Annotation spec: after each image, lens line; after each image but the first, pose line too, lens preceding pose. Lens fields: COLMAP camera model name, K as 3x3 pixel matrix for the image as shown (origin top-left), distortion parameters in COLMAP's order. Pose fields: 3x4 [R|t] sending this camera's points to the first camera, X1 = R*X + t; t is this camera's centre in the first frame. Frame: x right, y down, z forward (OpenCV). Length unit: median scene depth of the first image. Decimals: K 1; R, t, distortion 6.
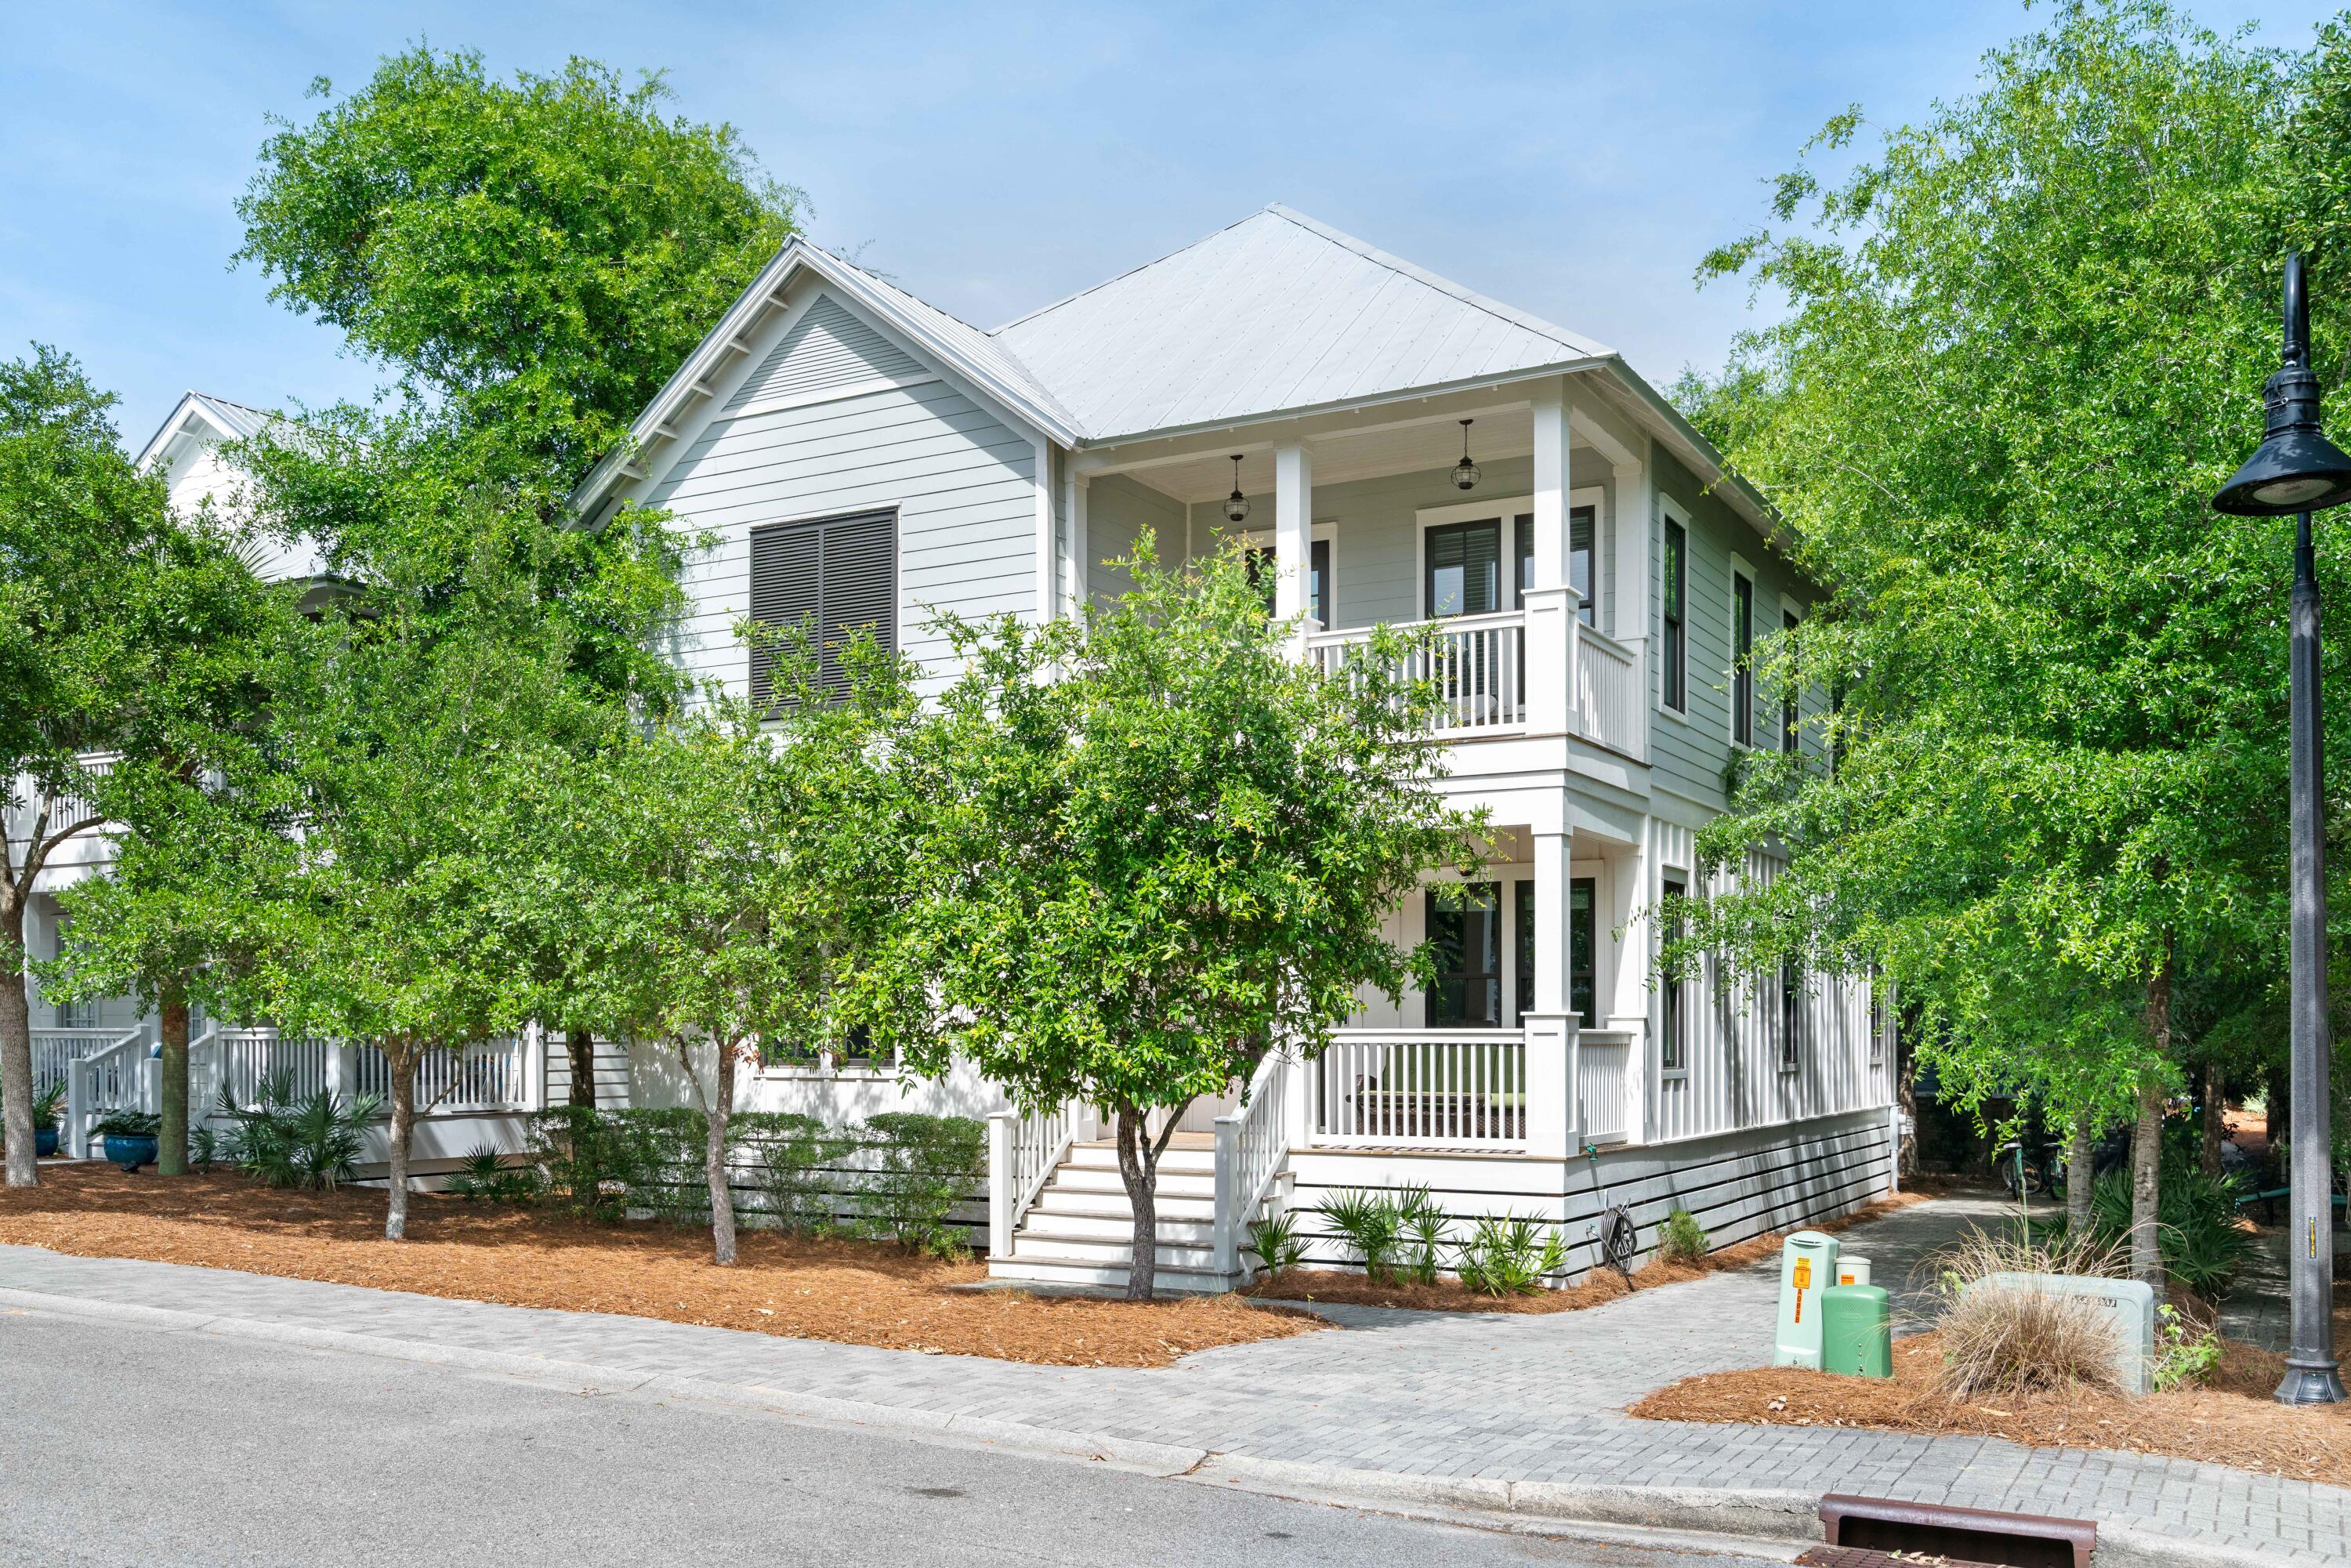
lens RADIAL K [[1997.8, 0, 1158.1], [0, 1997.8, 778.6], [0, 0, 1]] dist [-0.002513, -0.002041]
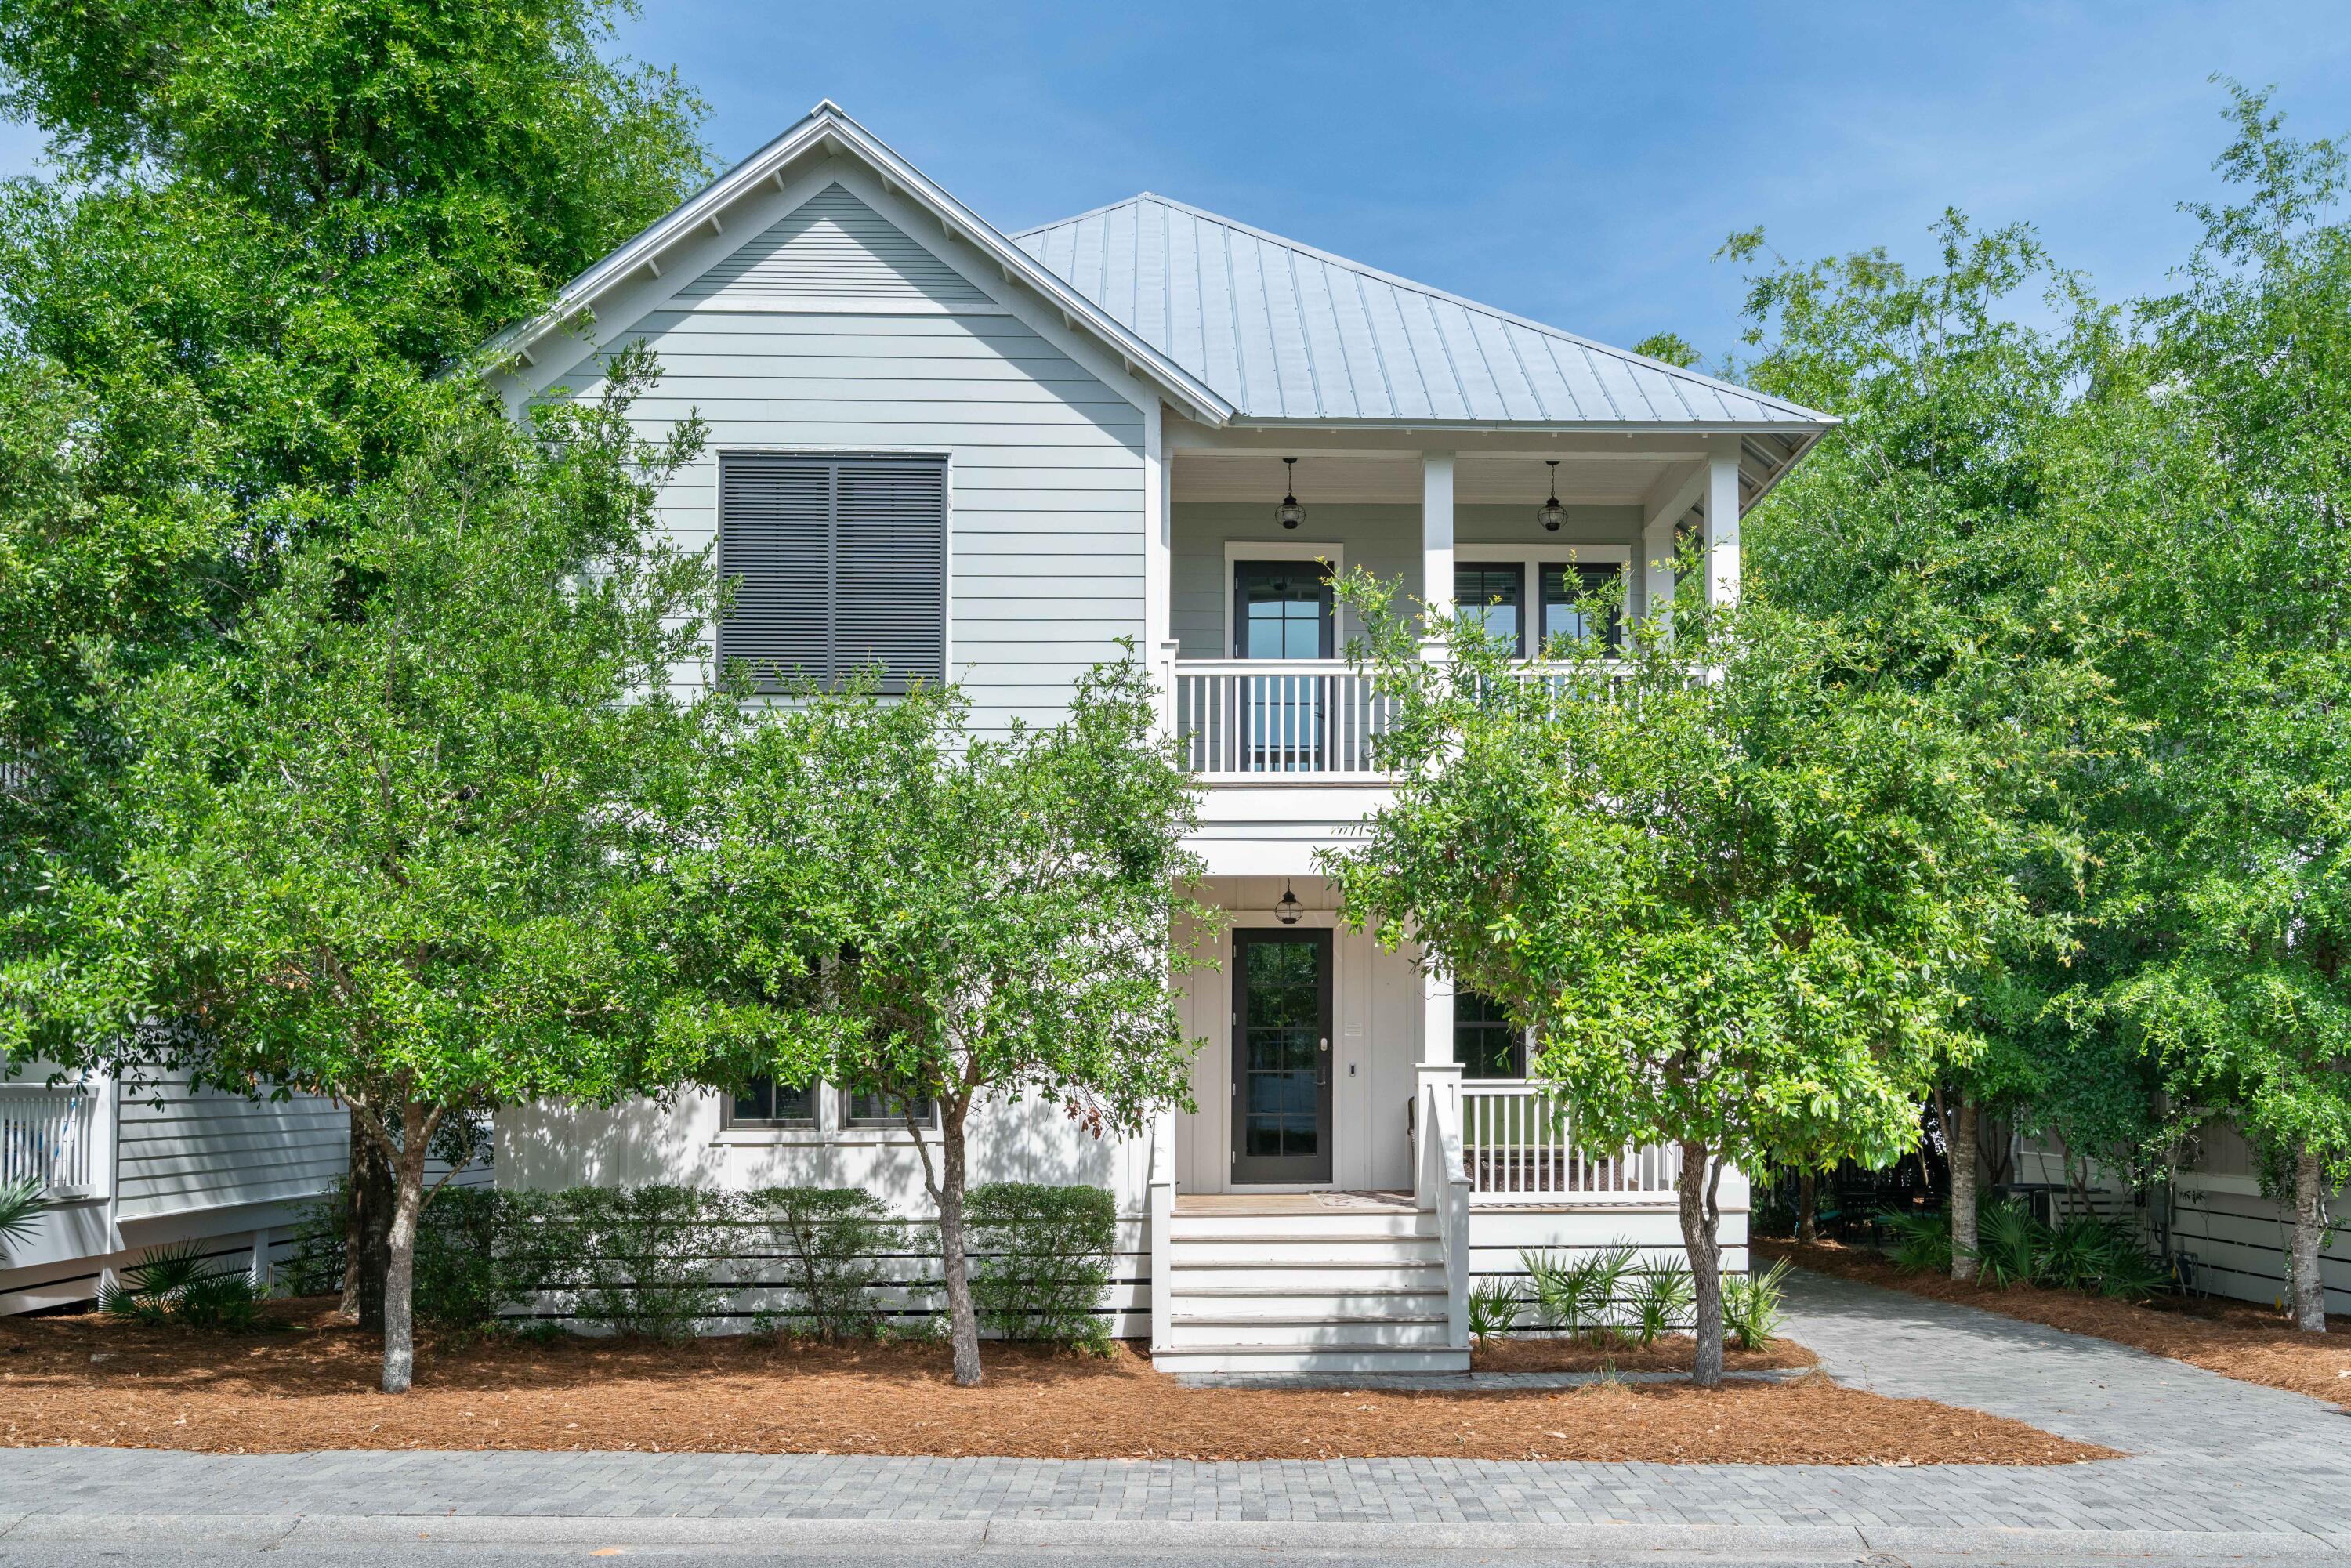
lens RADIAL K [[1950.5, 0, 1181.4], [0, 1950.5, 797.3], [0, 0, 1]] dist [-0.003569, -0.009150]
pose [[0.859144, 0.071093, 0.506771, -0.474816], [-0.060332, 0.997468, -0.037648, 0.033444], [-0.508165, 0.001770, 0.861258, 0.261782]]
